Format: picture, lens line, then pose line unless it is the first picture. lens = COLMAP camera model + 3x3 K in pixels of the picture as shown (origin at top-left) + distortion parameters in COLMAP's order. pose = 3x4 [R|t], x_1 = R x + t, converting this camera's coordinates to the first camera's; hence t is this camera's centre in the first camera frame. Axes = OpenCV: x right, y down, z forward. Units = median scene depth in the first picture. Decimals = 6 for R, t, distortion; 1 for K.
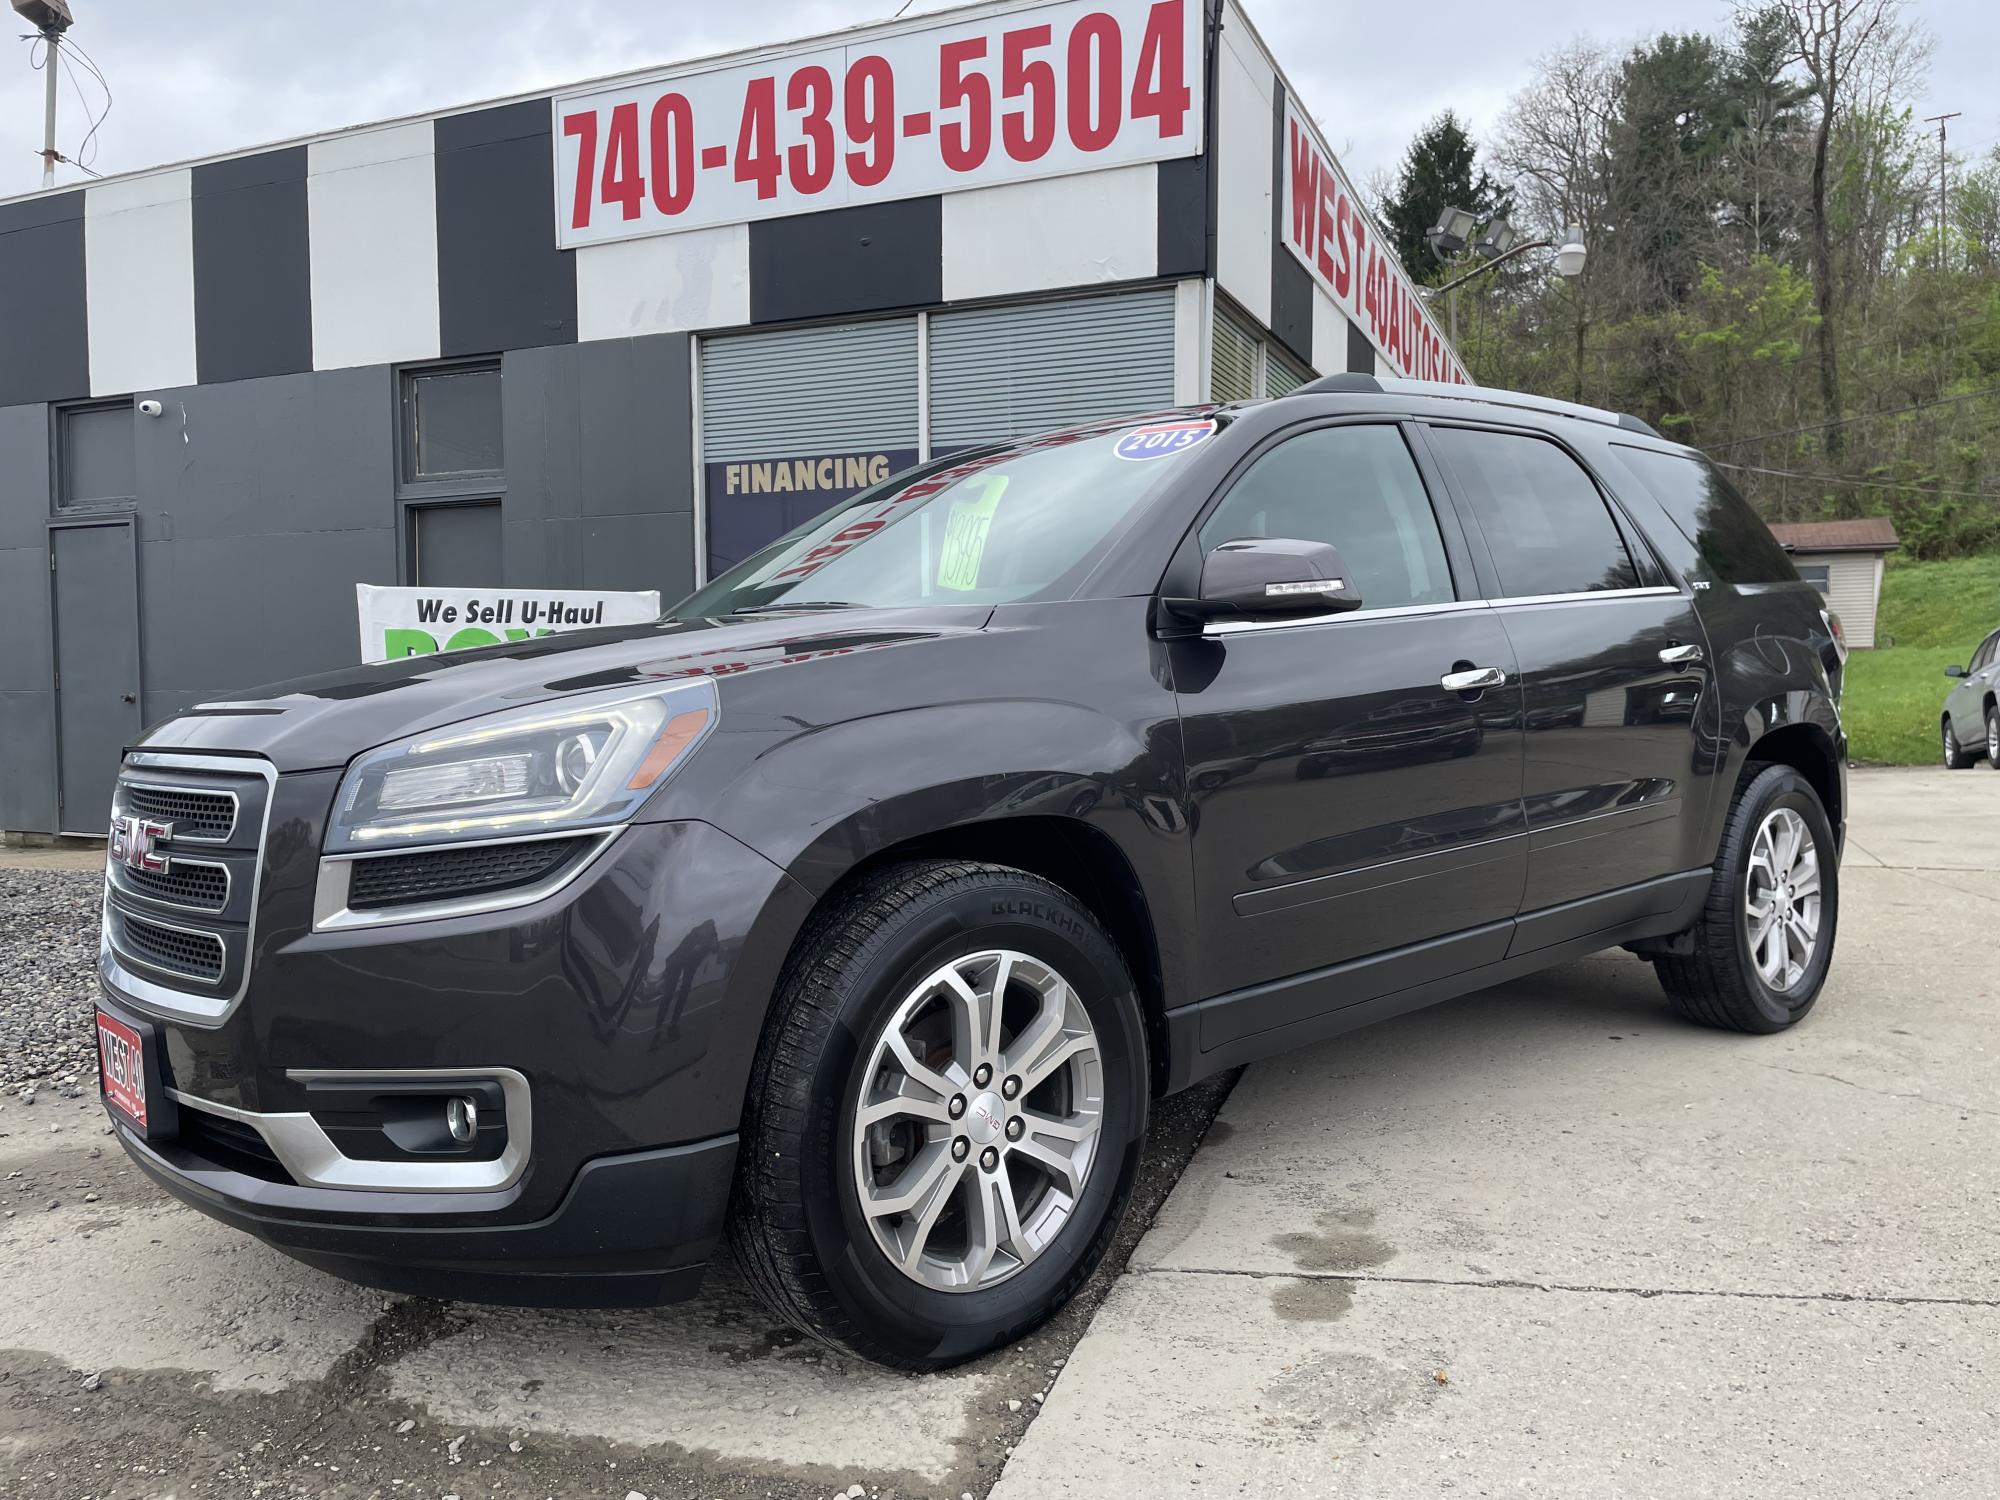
lens RADIAL K [[1492.4, 0, 998.6], [0, 1492.4, 733.4], [0, 0, 1]] dist [0.086098, -0.106984]
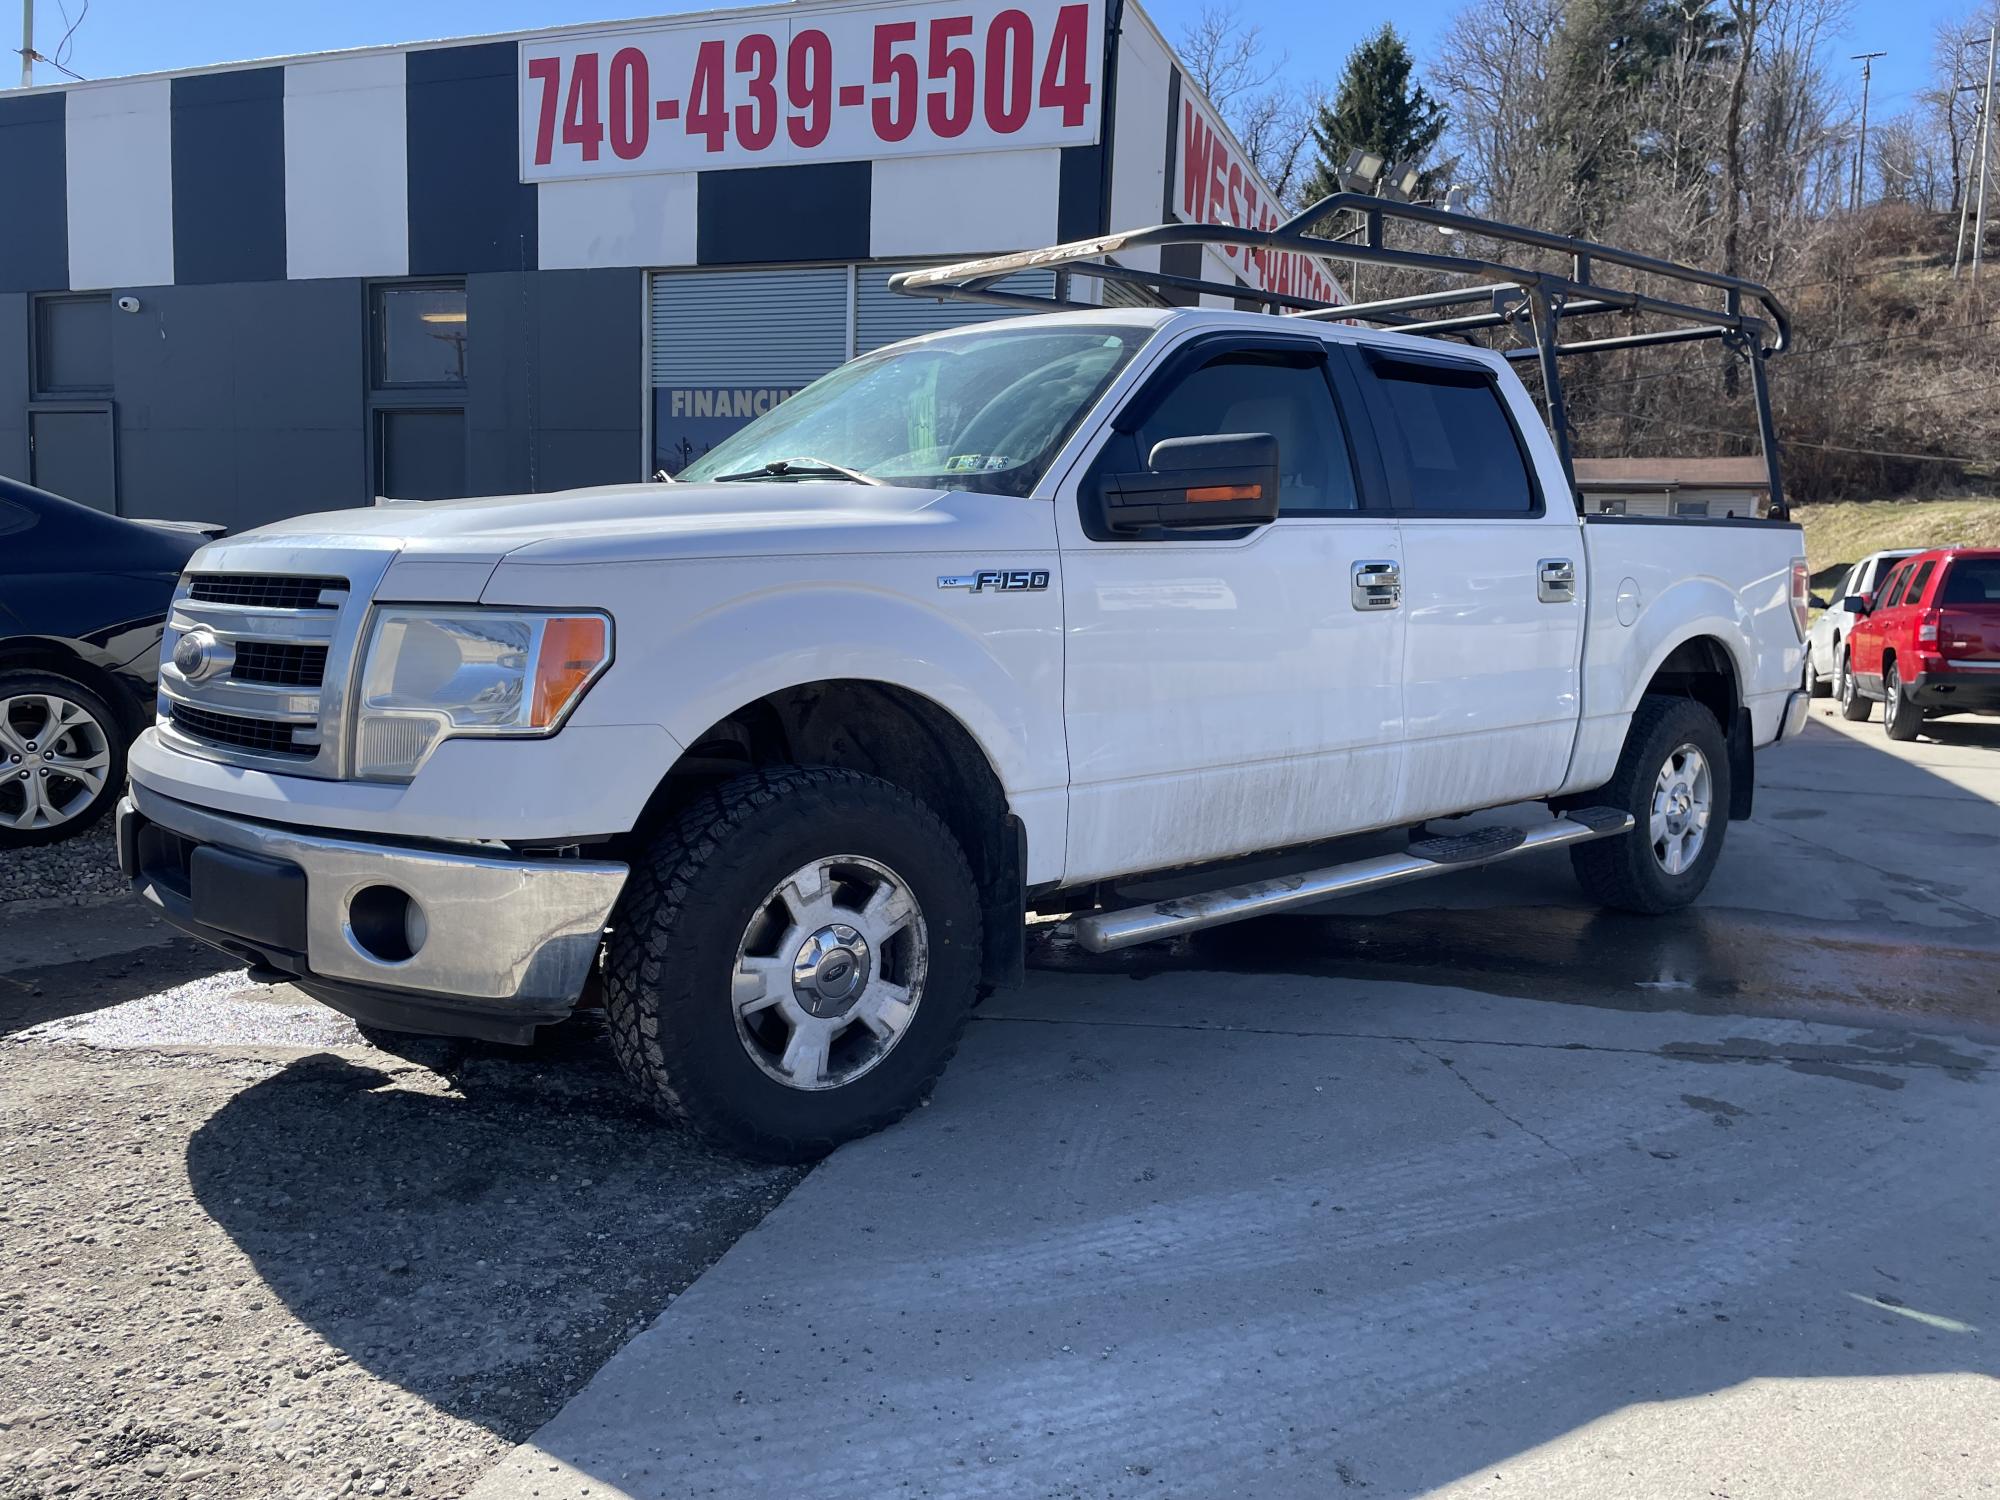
lens RADIAL K [[1492.4, 0, 991.8], [0, 1492.4, 742.7], [0, 0, 1]] dist [0.086098, -0.106984]
pose [[0.997962, 0.034484, 0.053684, 0.005765], [-0.038321, 0.996656, 0.072175, -0.006363], [-0.051016, -0.074086, 0.995946, -0.151306]]
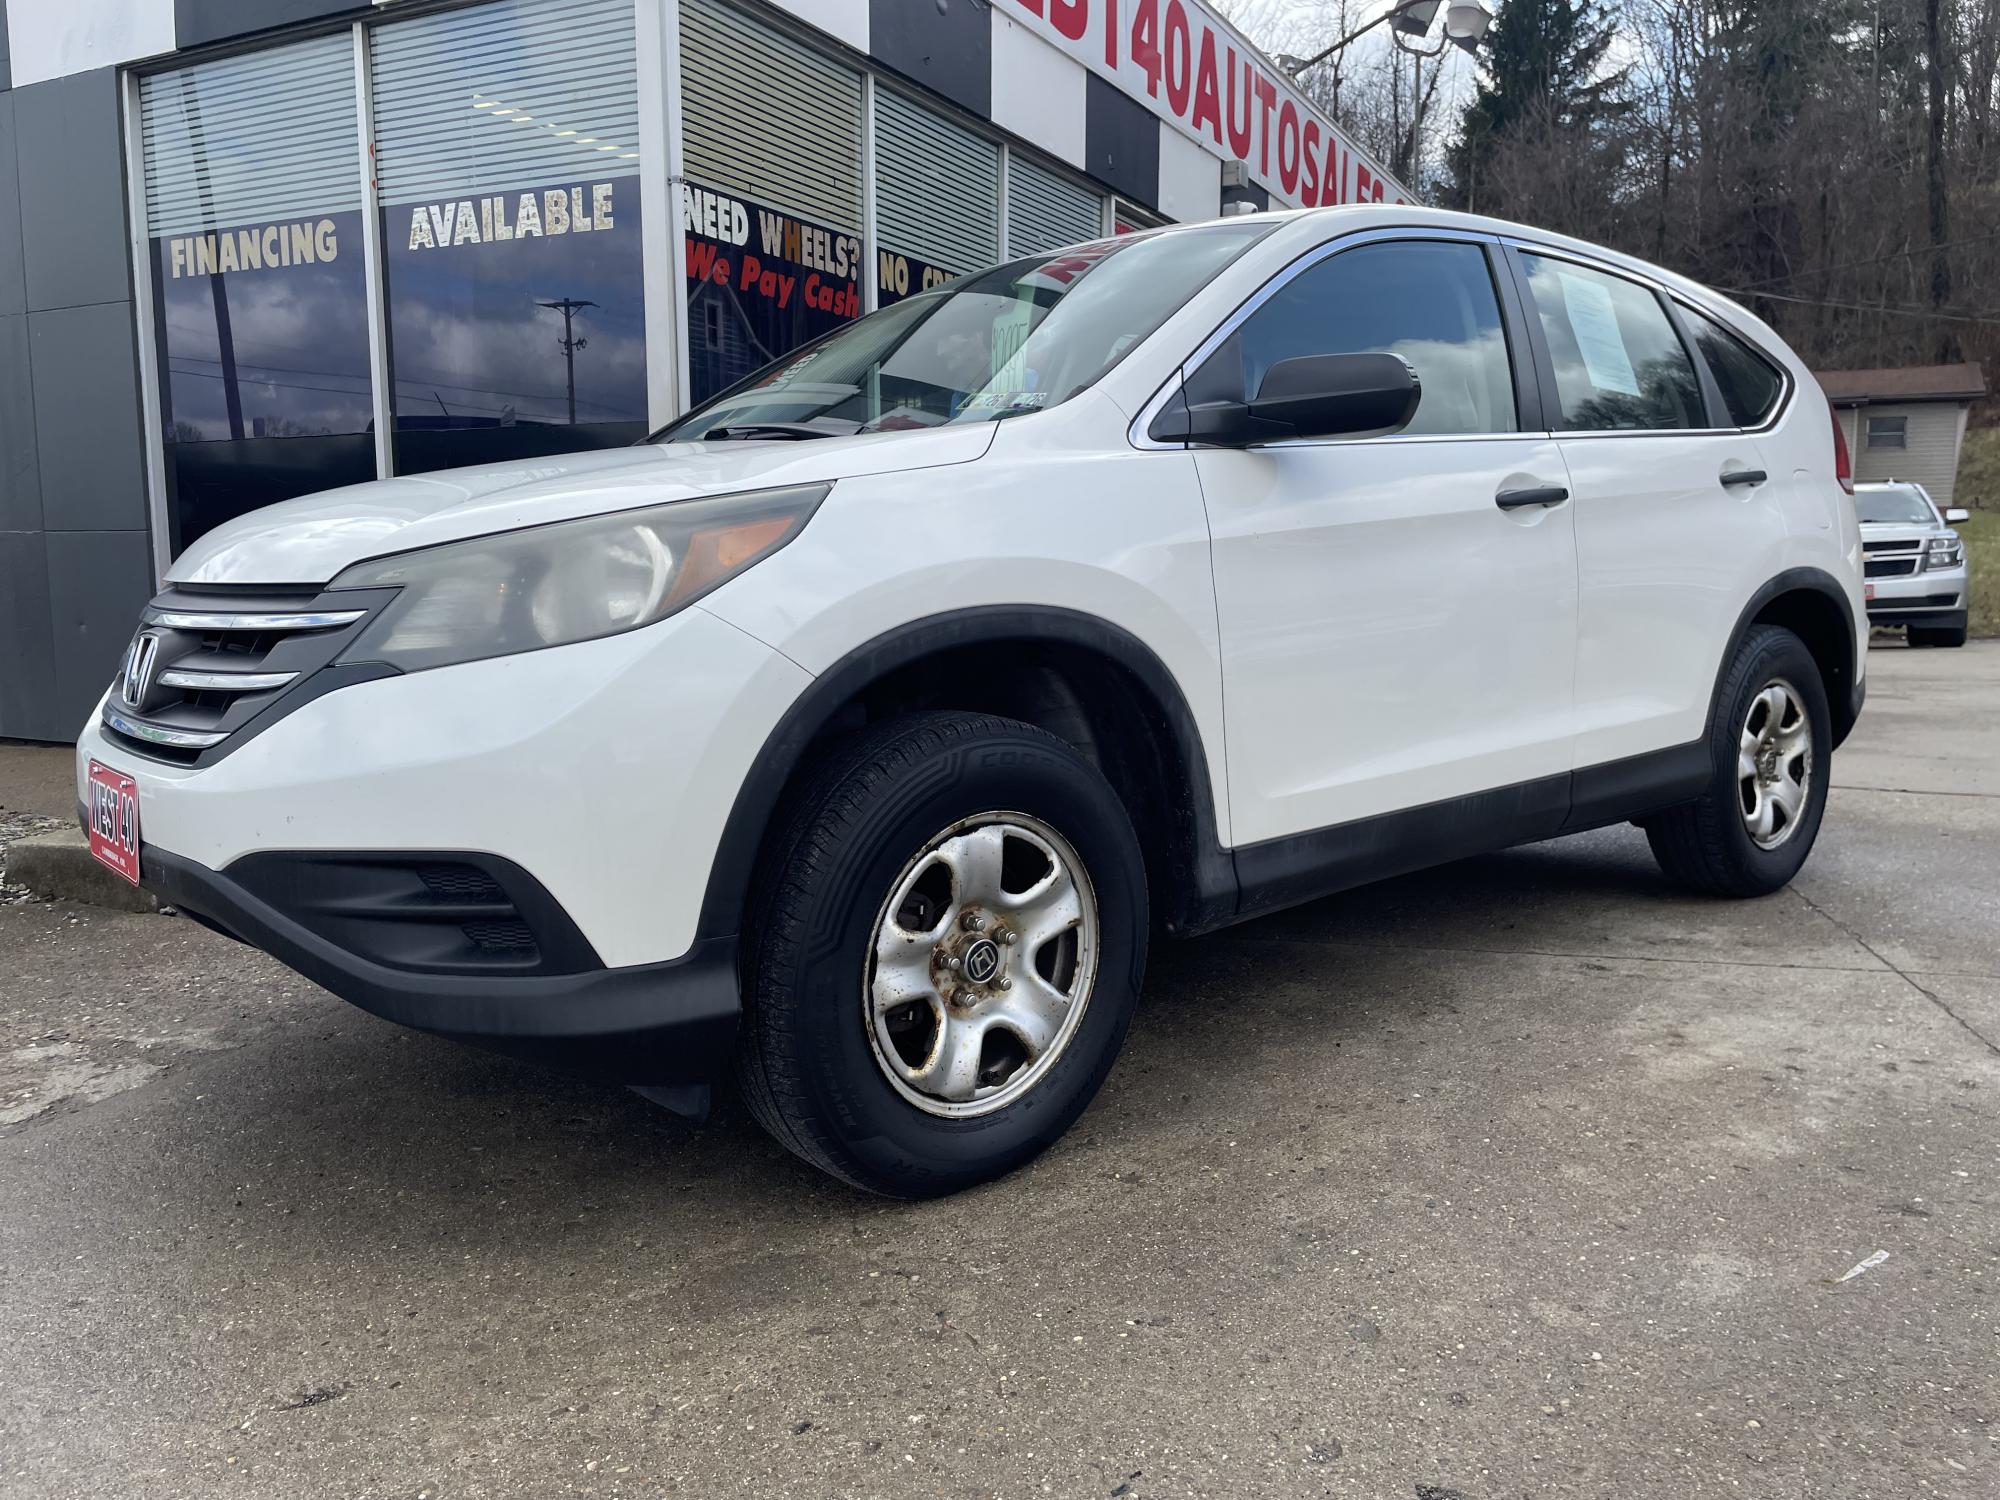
lens RADIAL K [[1492.4, 0, 1007.9], [0, 1492.4, 731.2], [0, 0, 1]] dist [0.086098, -0.106984]
pose [[0.998299, 0.011422, -0.057163, 0.296333], [-0.006375, 0.996127, 0.087700, 0.002937], [0.057944, -0.087186, 0.994505, 0.217914]]
